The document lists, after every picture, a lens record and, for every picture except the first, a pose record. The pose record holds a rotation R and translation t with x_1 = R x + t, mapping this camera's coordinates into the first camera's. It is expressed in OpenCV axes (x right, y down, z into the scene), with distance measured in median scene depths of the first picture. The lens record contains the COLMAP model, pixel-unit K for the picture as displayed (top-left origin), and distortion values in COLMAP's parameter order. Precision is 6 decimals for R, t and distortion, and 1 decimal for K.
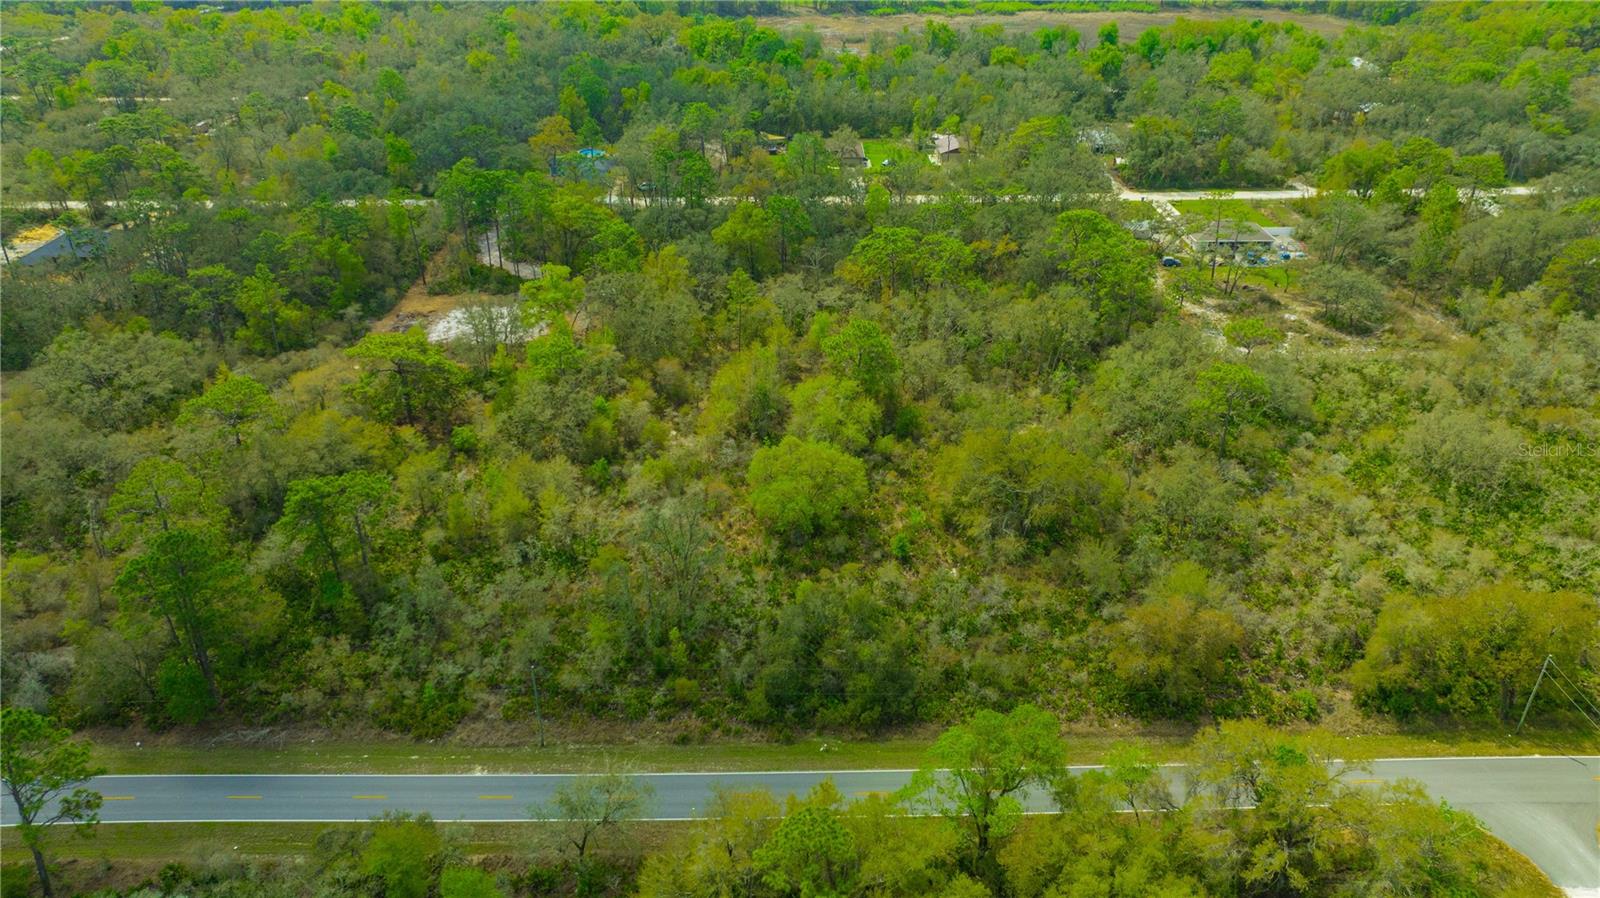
lens RADIAL K [[1111.5, 0, 797.0], [0, 1111.5, 448.4], [0, 0, 1]] dist [-0.034349, 0.026771]
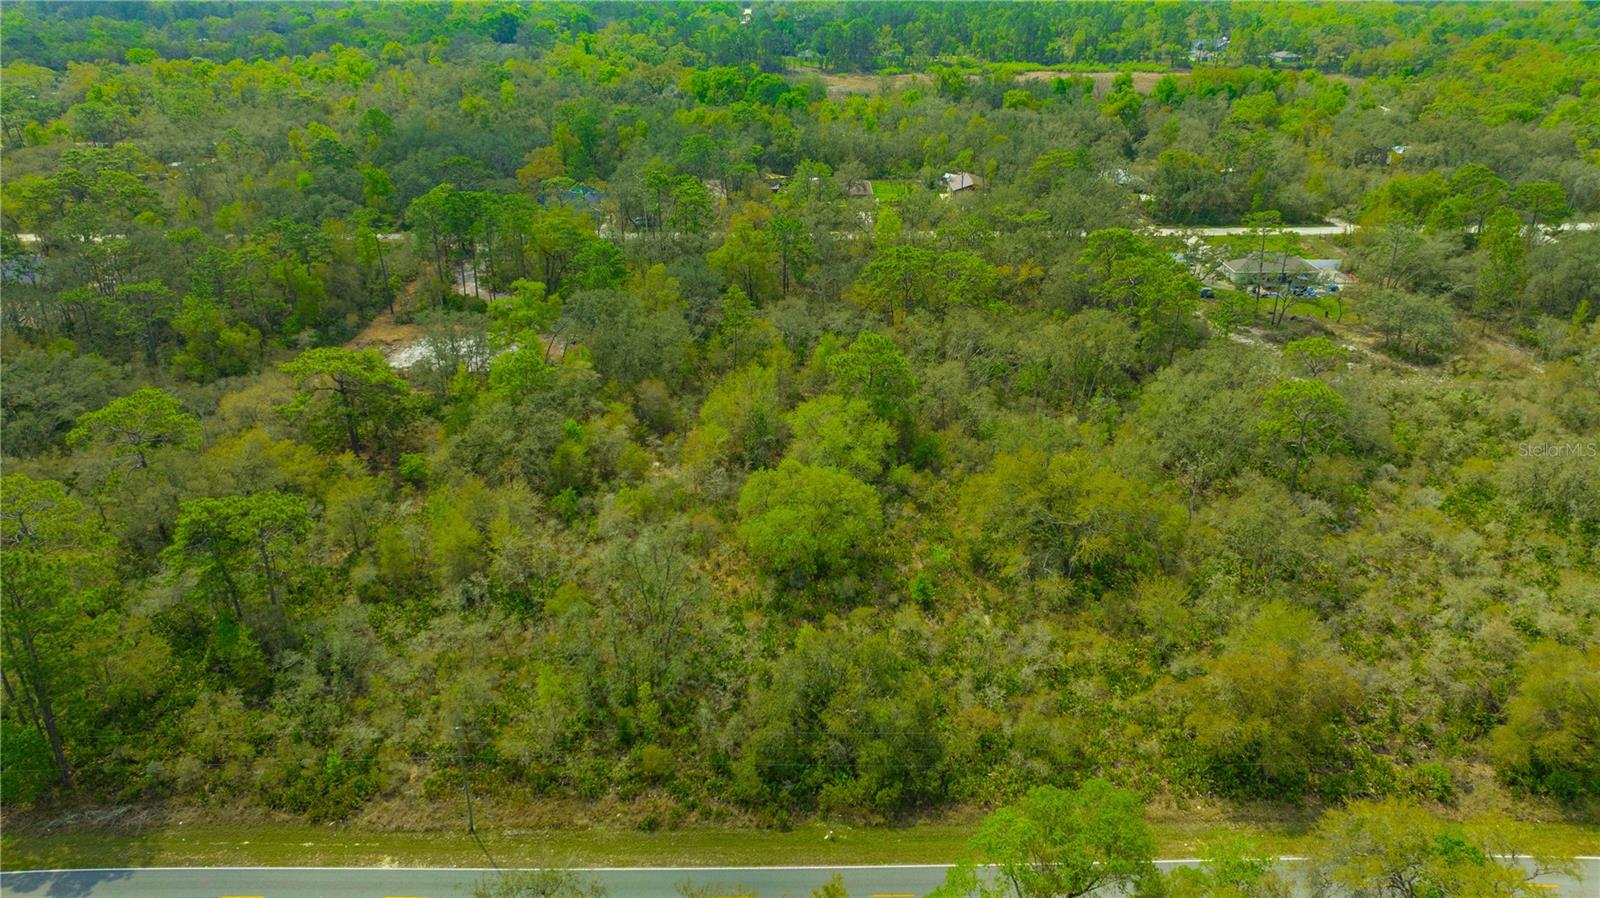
lens RADIAL K [[1111.5, 0, 797.0], [0, 1111.5, 450.3], [0, 0, 1]] dist [-0.034349, 0.026771]
pose [[0.999985, 0.002922, -0.004583, 0.002796], [-0.003228, 0.997650, -0.068437, 0.034690], [0.004372, 0.068451, 0.997645, 0.133335]]
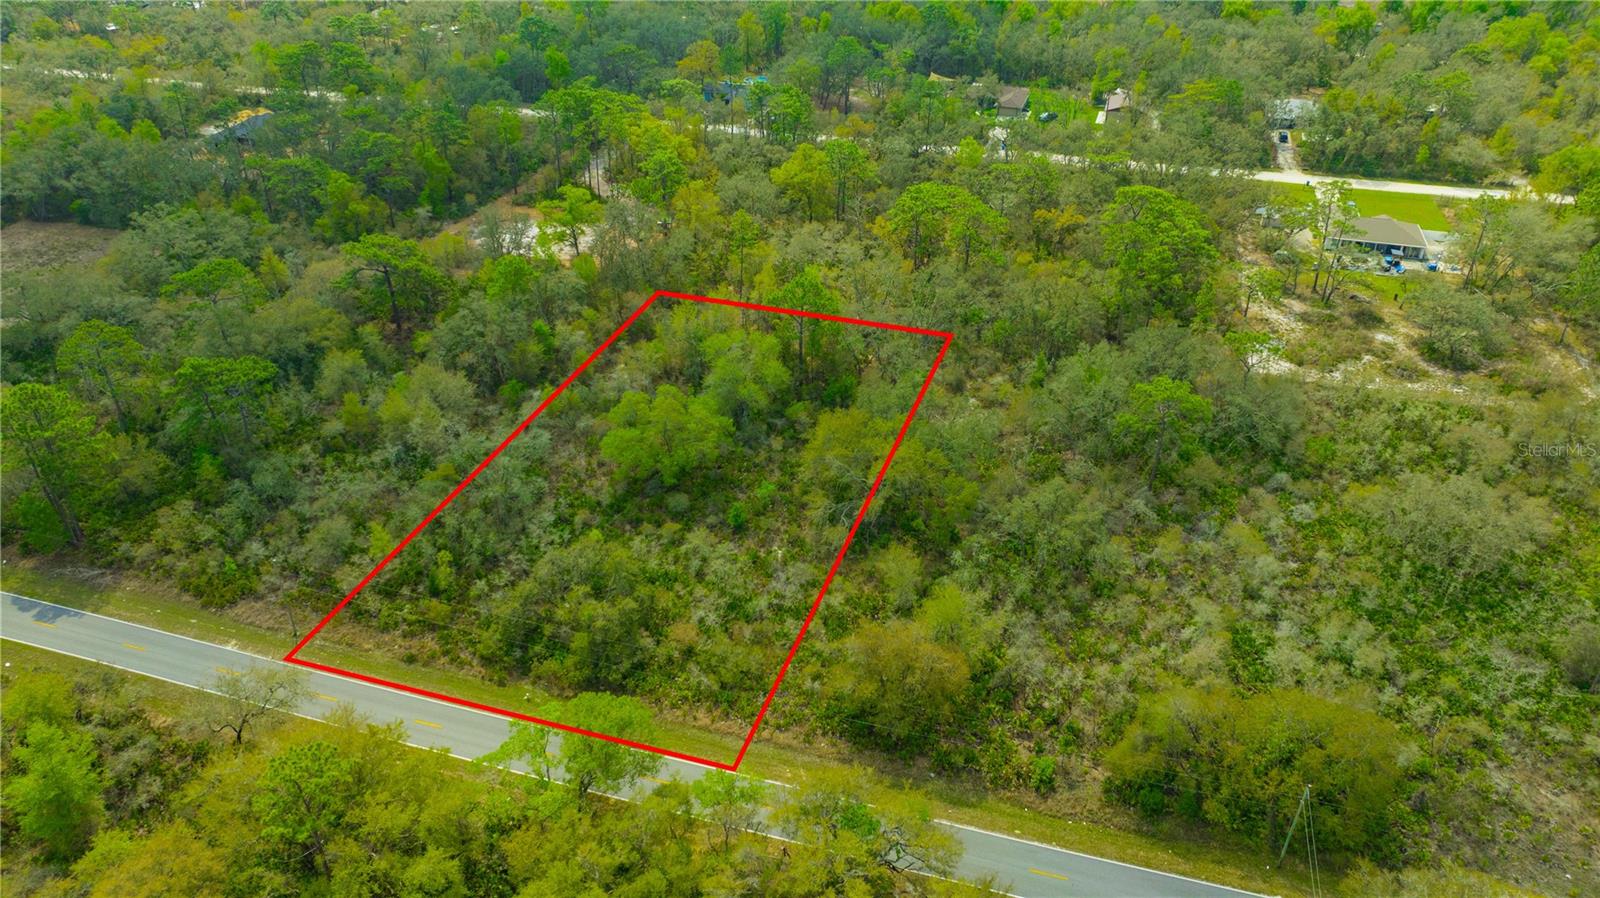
lens RADIAL K [[1111.5, 0, 804.8], [0, 1111.5, 442.6], [0, 0, 1]] dist [-0.034349, 0.026771]
pose [[0.950583, 0.162333, -0.264650, 0.327042], [-0.148507, 0.986317, 0.071580, -0.042870], [0.272649, -0.028740, 0.961684, 0.077003]]
